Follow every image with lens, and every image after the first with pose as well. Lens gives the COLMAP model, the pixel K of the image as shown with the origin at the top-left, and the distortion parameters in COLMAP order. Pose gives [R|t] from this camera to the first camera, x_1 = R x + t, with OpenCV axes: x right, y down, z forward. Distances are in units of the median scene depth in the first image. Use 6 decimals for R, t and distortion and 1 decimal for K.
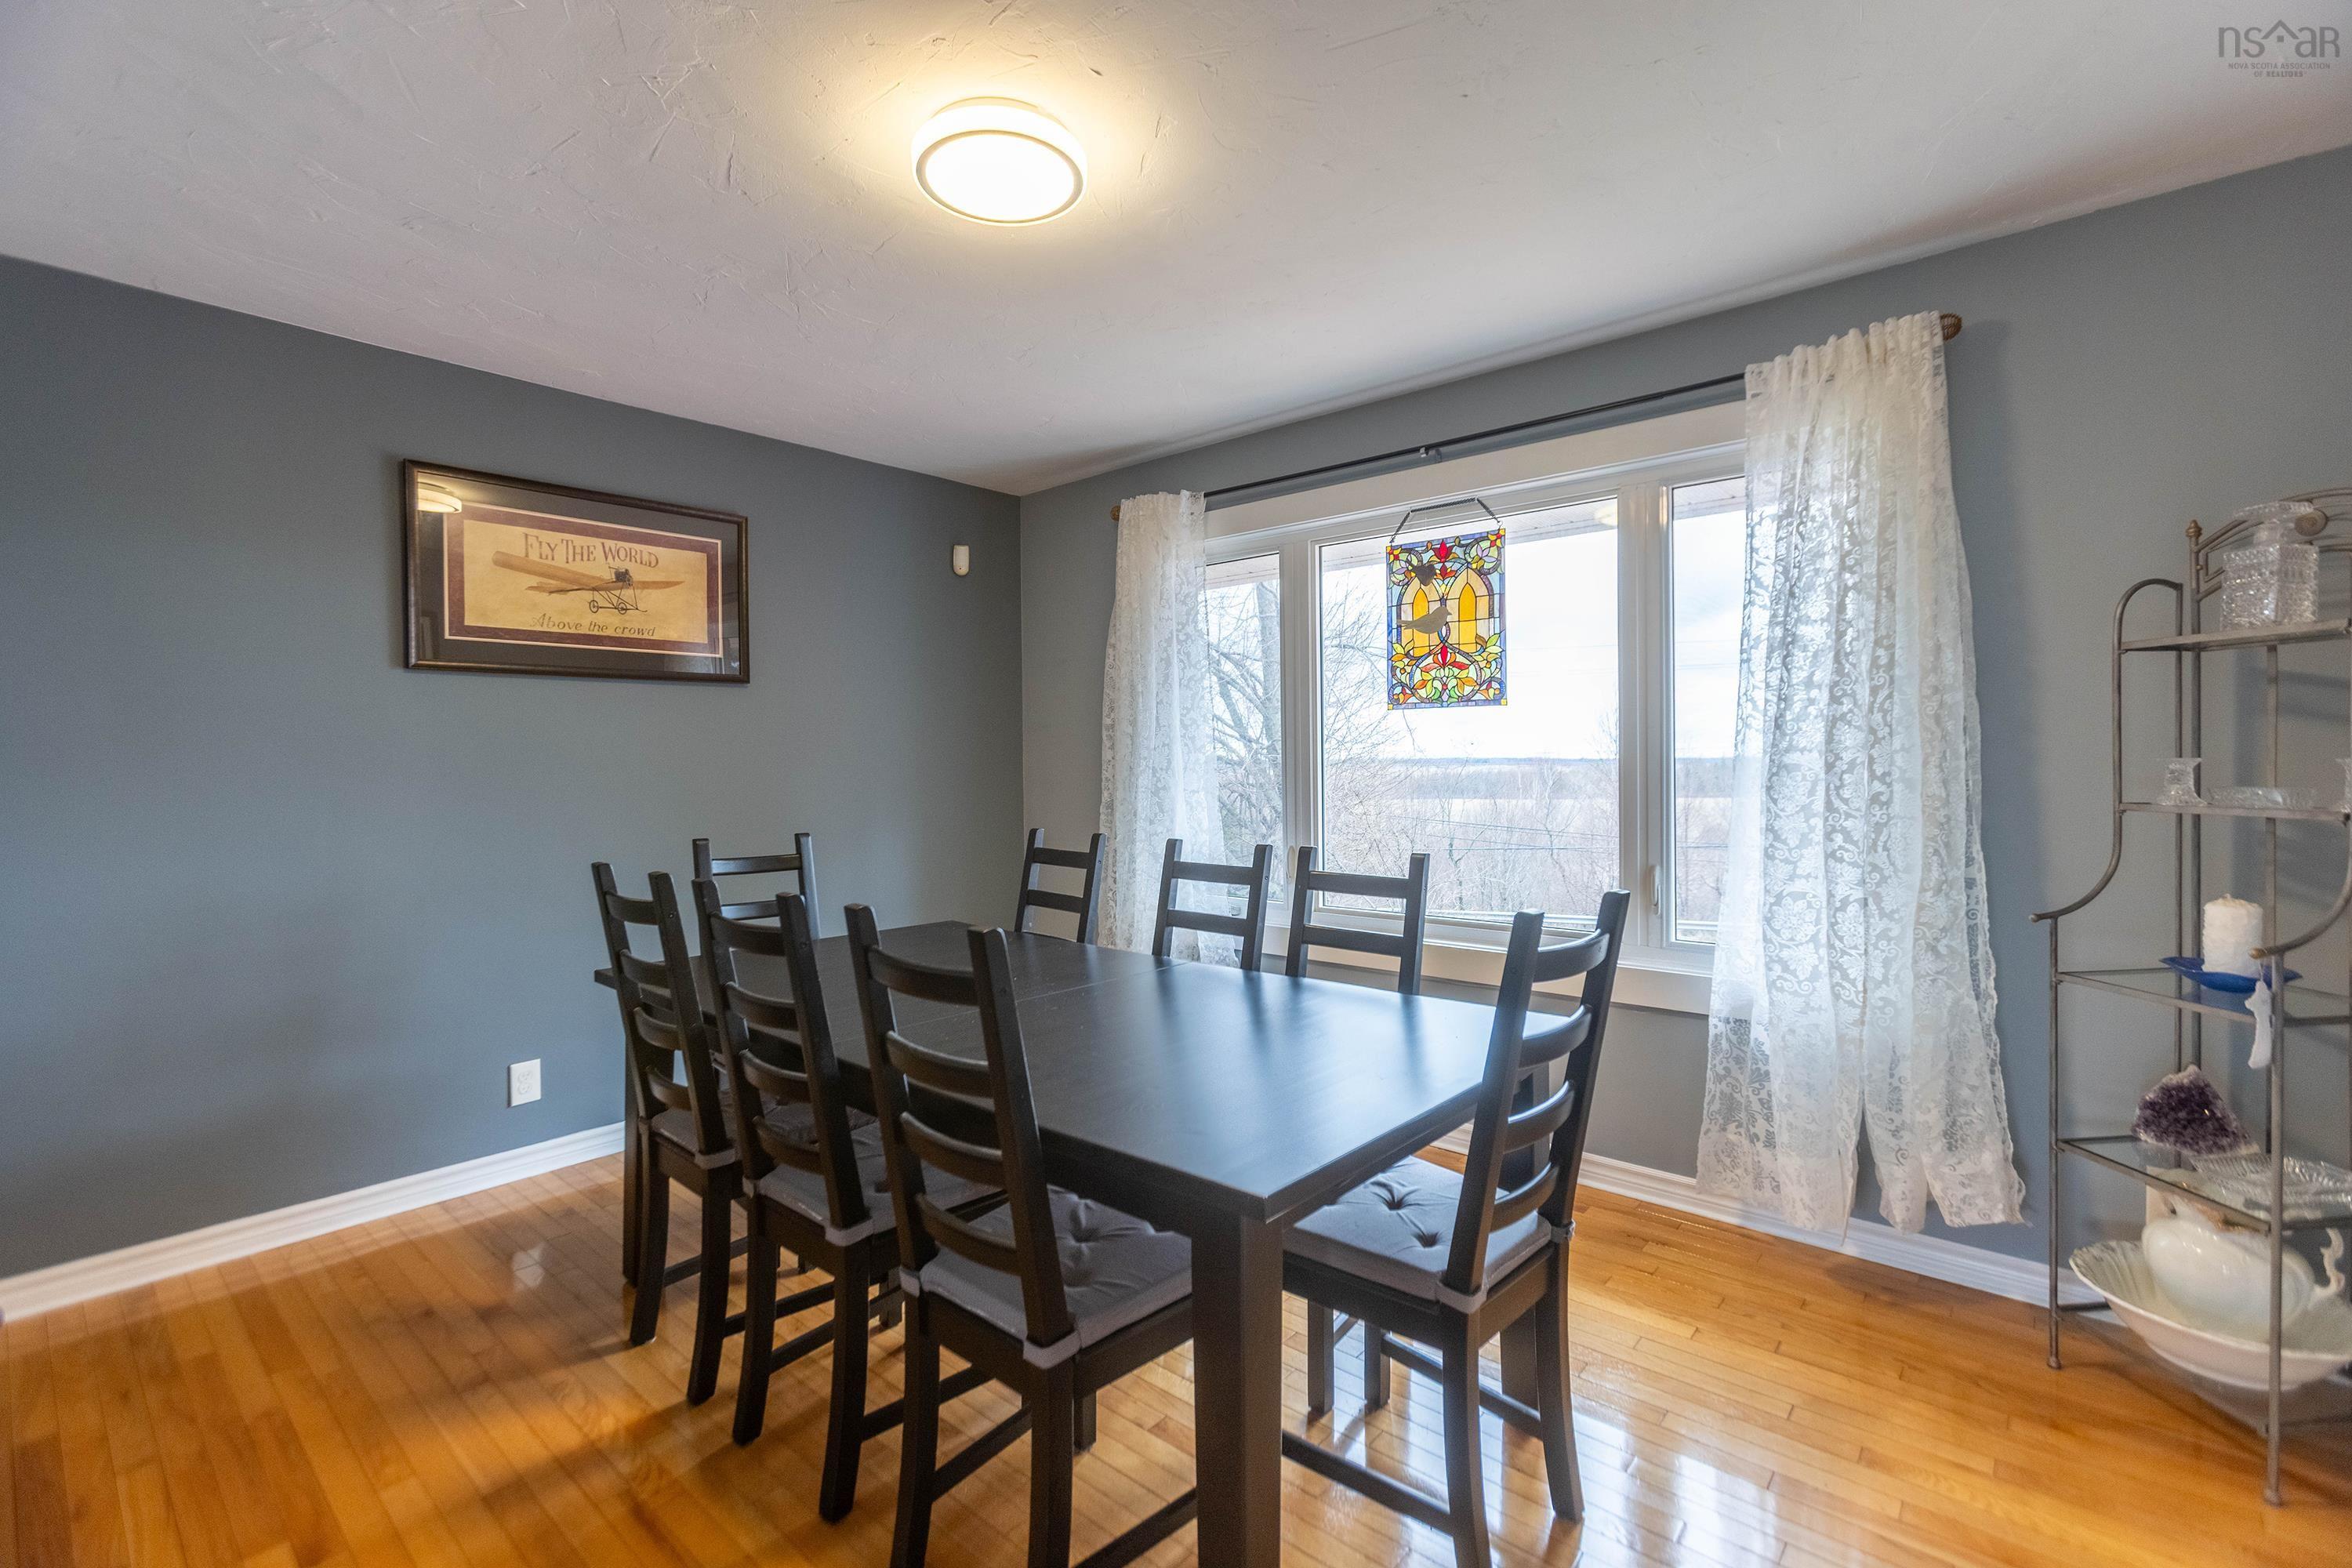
lens RADIAL K [[1044.1, 0, 1187.1], [0, 1044.1, 766.7], [0, 0, 1]] dist [-0.012946, 0.010649]
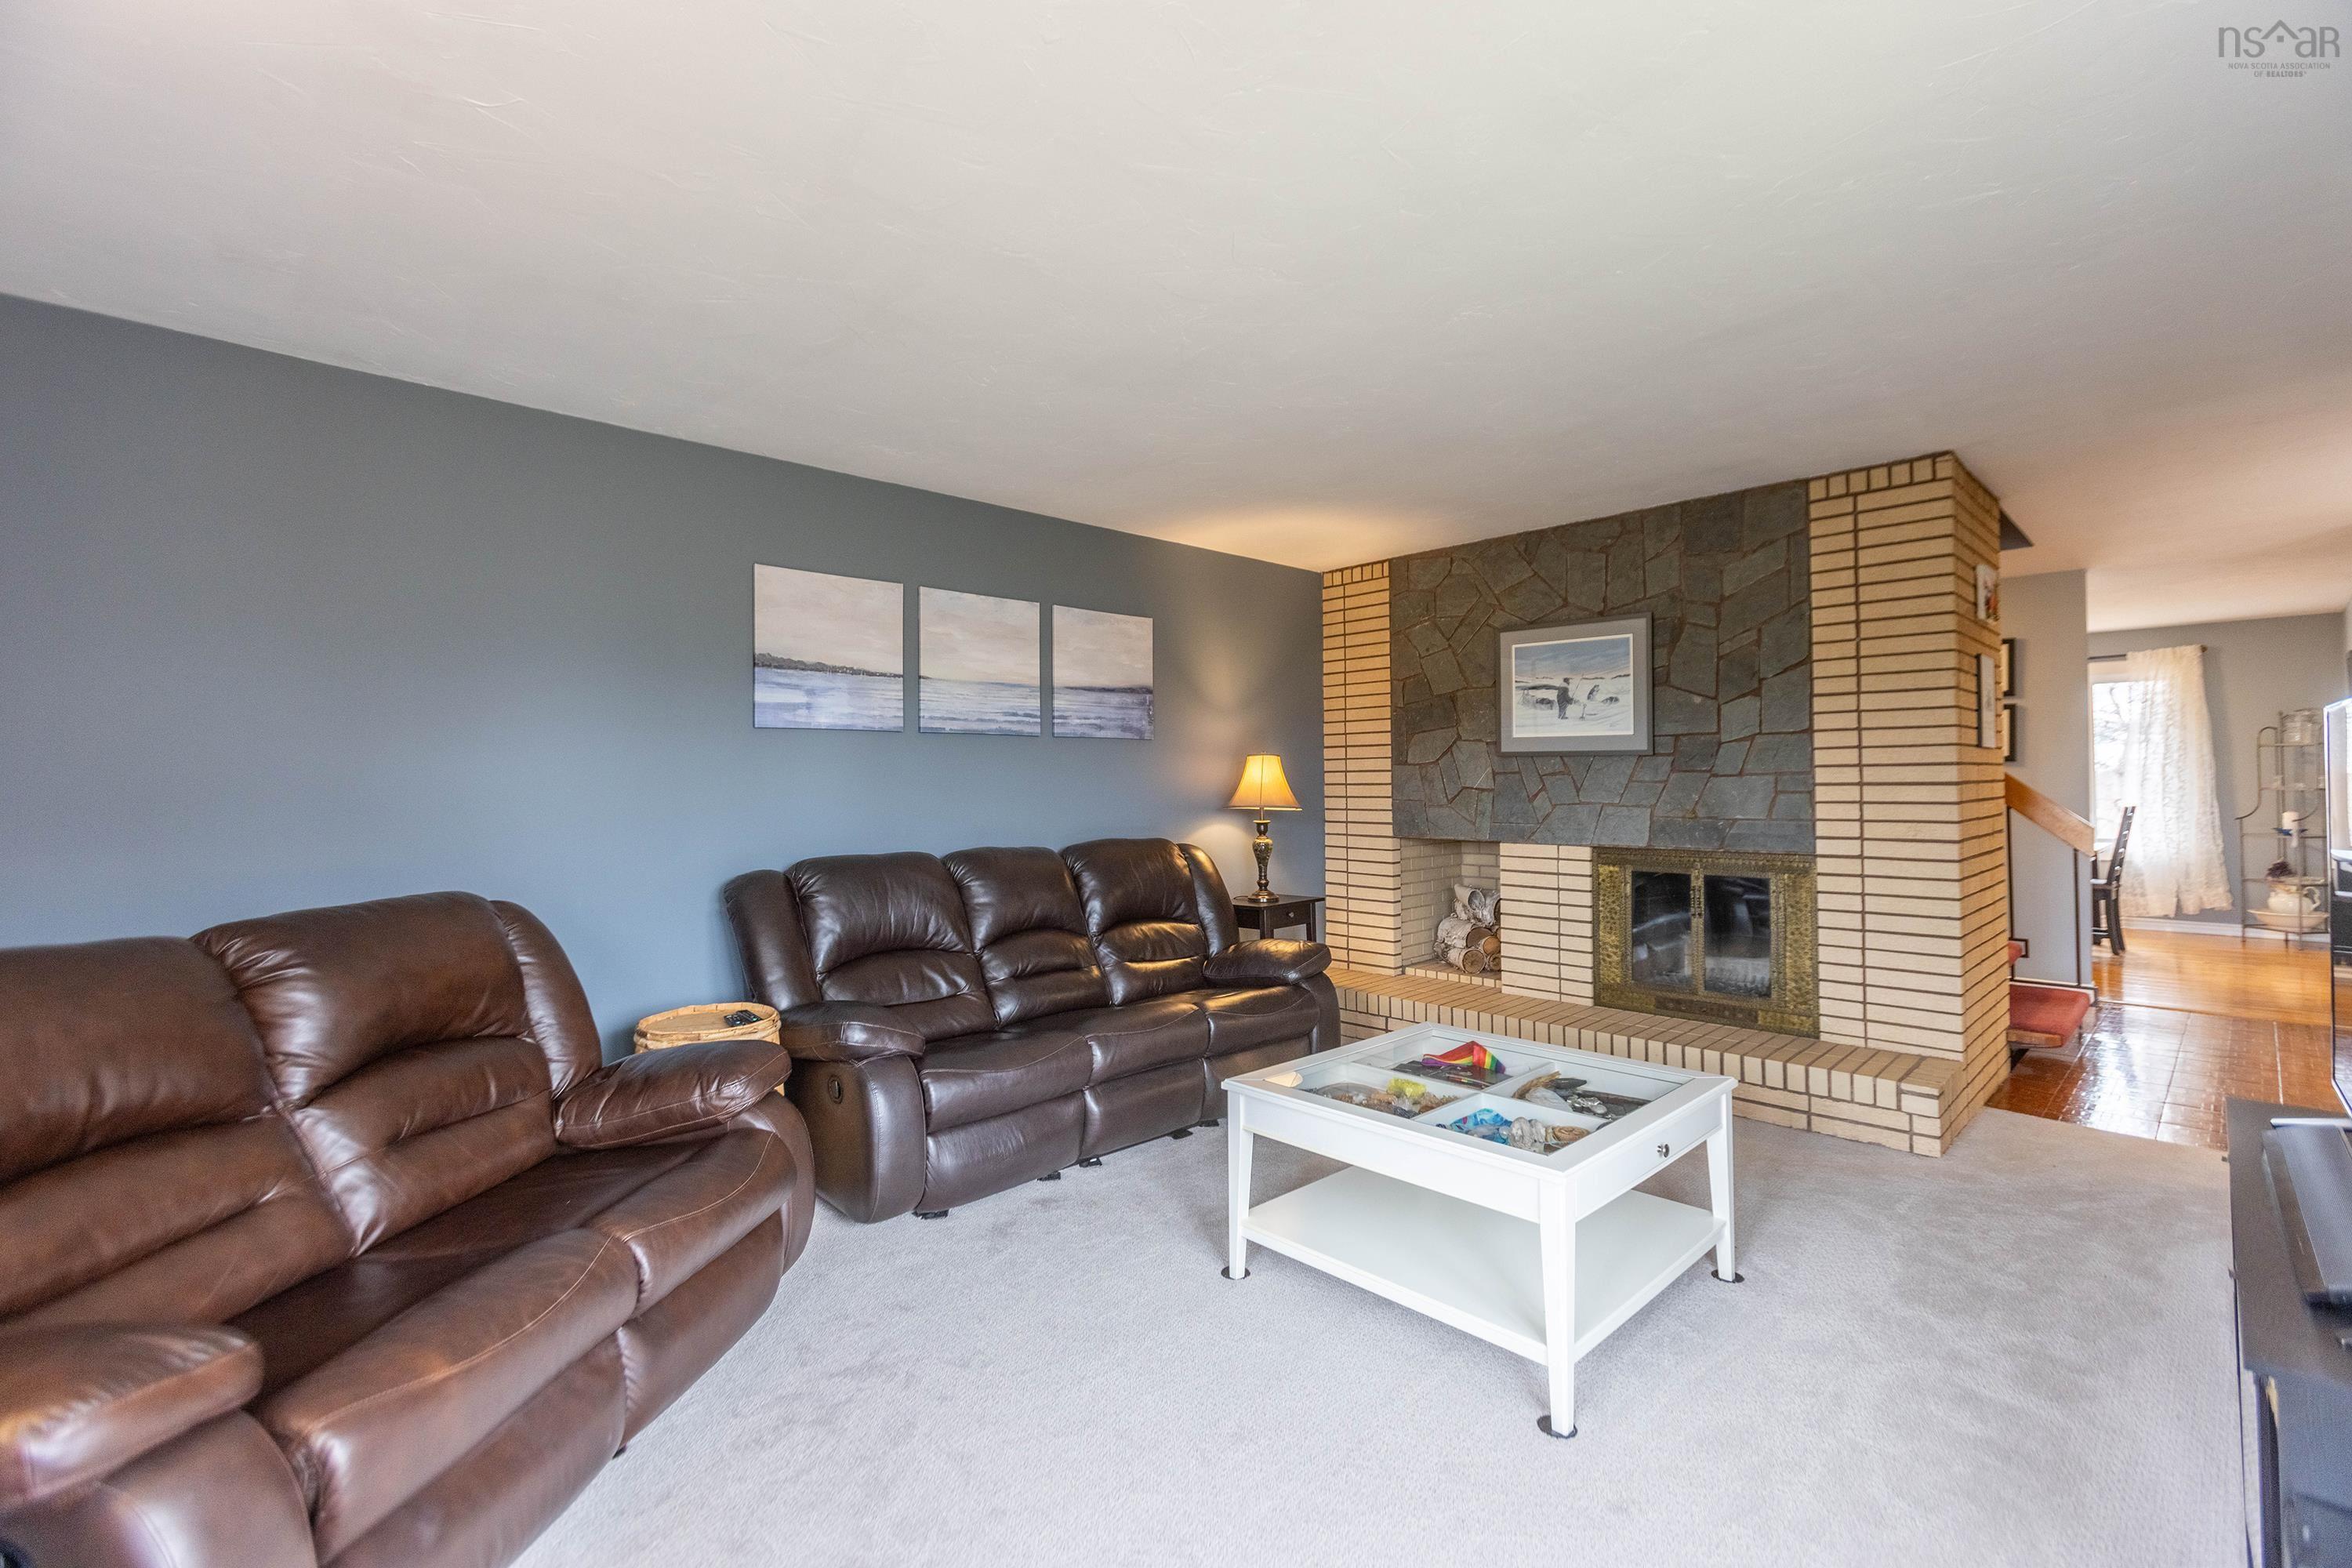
lens RADIAL K [[1044.1, 0, 1187.1], [0, 1044.1, 766.7], [0, 0, 1]] dist [-0.012946, 0.010649]
pose [[0.995256, 0.009305, -0.096841, -2.287137], [-0.012579, 0.999368, -0.033252, 0.119008], [0.096471, 0.034312, 0.994744, -2.753890]]
